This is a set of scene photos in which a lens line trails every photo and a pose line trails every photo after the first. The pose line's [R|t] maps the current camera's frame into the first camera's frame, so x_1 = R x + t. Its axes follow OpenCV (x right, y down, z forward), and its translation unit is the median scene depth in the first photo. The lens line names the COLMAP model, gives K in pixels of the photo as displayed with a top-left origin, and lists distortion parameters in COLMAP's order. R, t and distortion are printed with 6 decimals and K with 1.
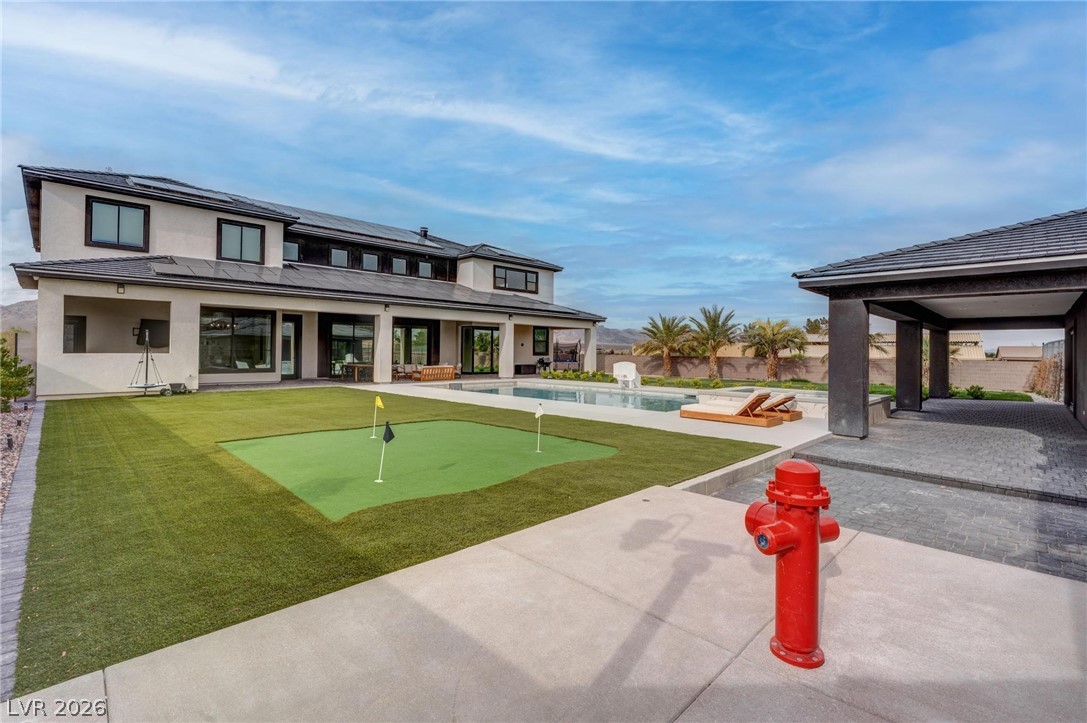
lens RADIAL K [[488.6, 0, 540.5], [0, 488.6, 358.7], [0, 0, 1]] dist [-0.009184, 0.002251]
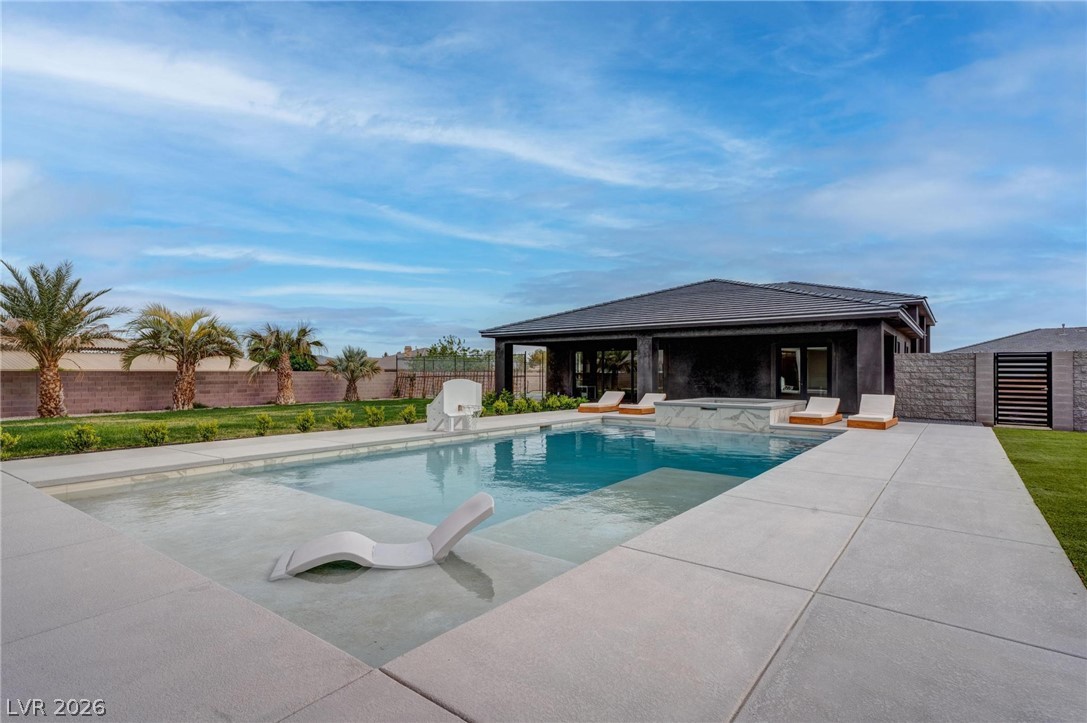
lens RADIAL K [[540.6, 0, 532.4], [0, 540.6, 366.8], [0, 0, 1]] dist [0.014556, 0.005802]
pose [[-0.123554, 0.002258, 0.992335, -0.235292], [0.009977, 0.999950, -0.001033, -0.002482], [-0.992288, 0.009773, -0.123570, 0.613823]]
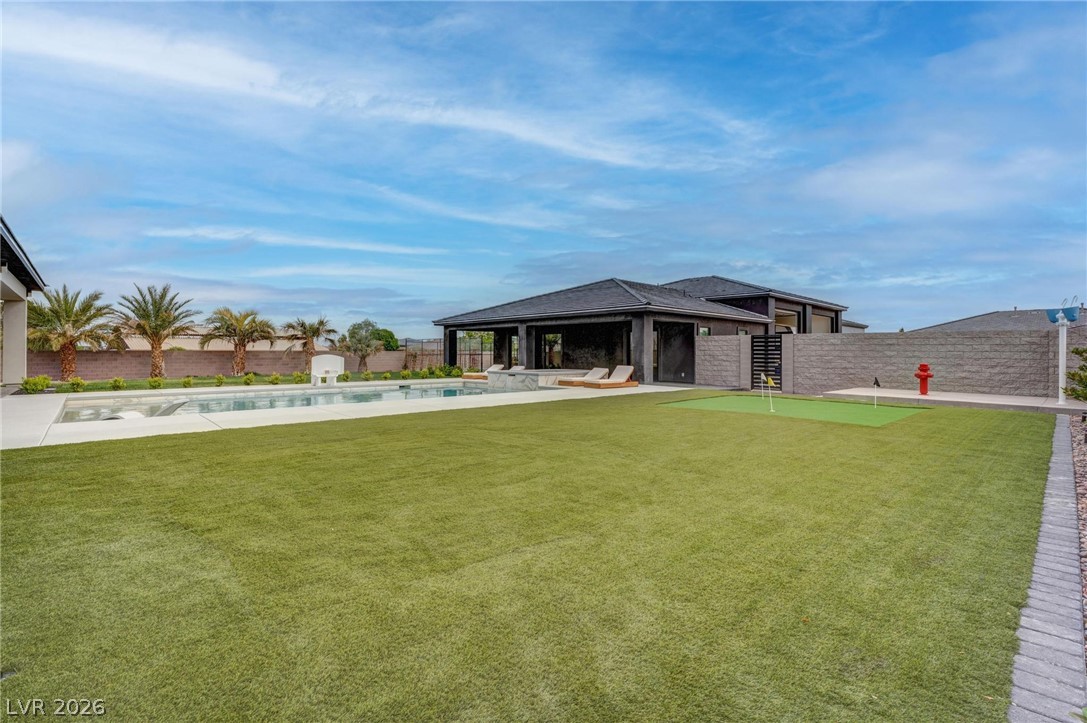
lens RADIAL K [[488.6, 0, 531.8], [0, 488.6, 352.3], [0, 0, 1]] dist [-0.009184, 0.002251]
pose [[0.048159, -0.009557, 0.998794, -0.392576], [0.013008, 0.999875, 0.008940, -0.000022], [-0.998755, 0.012562, 0.048277, 0.378082]]
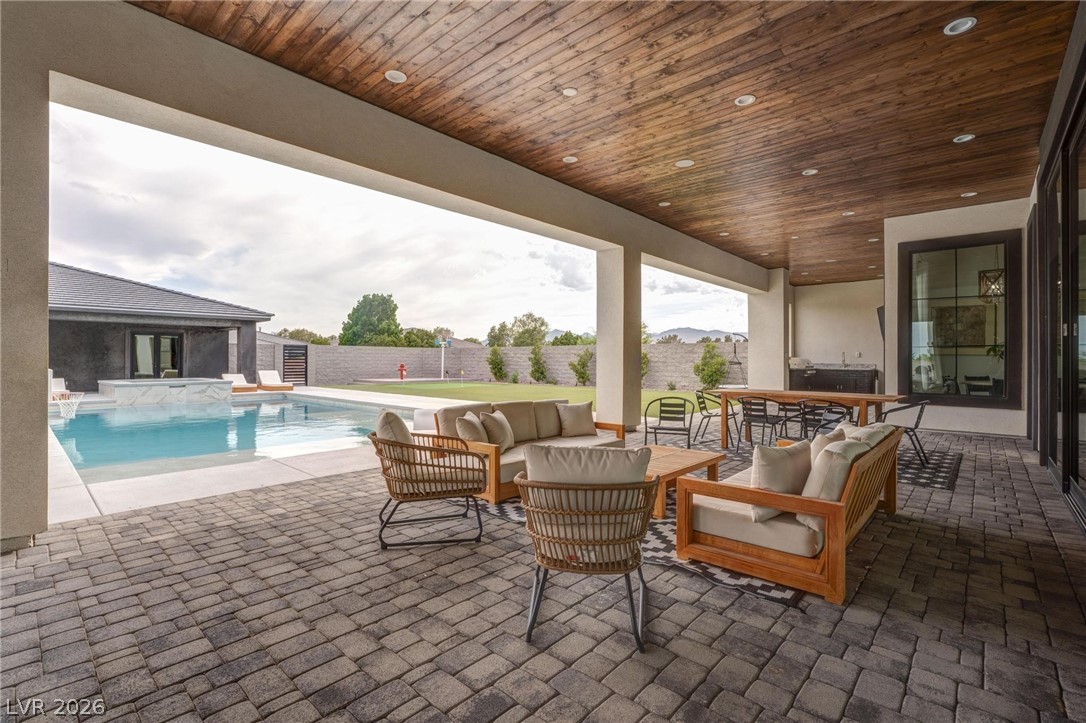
lens RADIAL K [[488.2, 0, 539.9], [0, 488.2, 351.9], [0, 0, 1]] dist [-0.009184, 0.002251]
pose [[-0.998926, -0.010197, -0.045191, -0.154953], [-0.010252, 0.999947, 0.000980, -0.005316], [0.045178, 0.001442, -0.998978, 0.895997]]
